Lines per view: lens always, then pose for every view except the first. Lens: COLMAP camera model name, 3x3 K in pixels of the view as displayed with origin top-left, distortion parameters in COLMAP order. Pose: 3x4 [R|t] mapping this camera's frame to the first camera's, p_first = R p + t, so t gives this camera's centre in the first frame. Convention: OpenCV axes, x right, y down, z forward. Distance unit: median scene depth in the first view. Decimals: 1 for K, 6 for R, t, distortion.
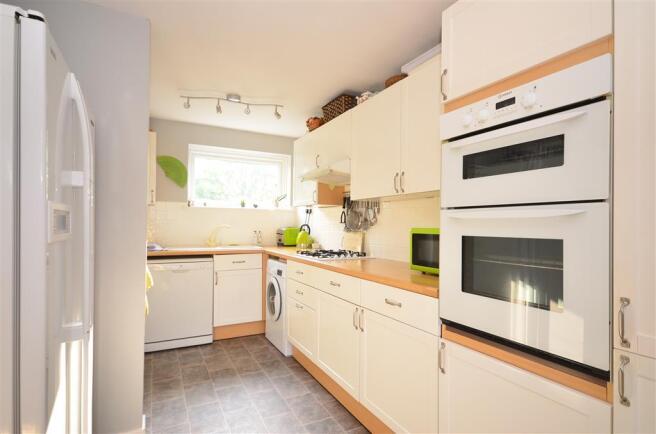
lens RADIAL K [[337.8, 0, 329.8], [0, 337.8, 224.9], [0, 0, 1]] dist [0.001974, 0.000446]
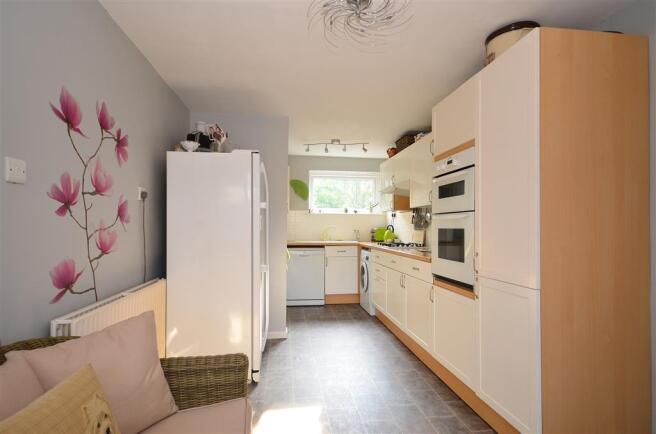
lens RADIAL K [[337.8, 0, 329.8], [0, 337.8, 224.9], [0, 0, 1]] dist [0.001974, 0.000446]
pose [[0.941266, -0.008512, -0.337557, 0.192821], [0.006080, 0.999947, -0.008263, 0.010016], [0.337610, 0.005725, 0.941269, -0.421001]]
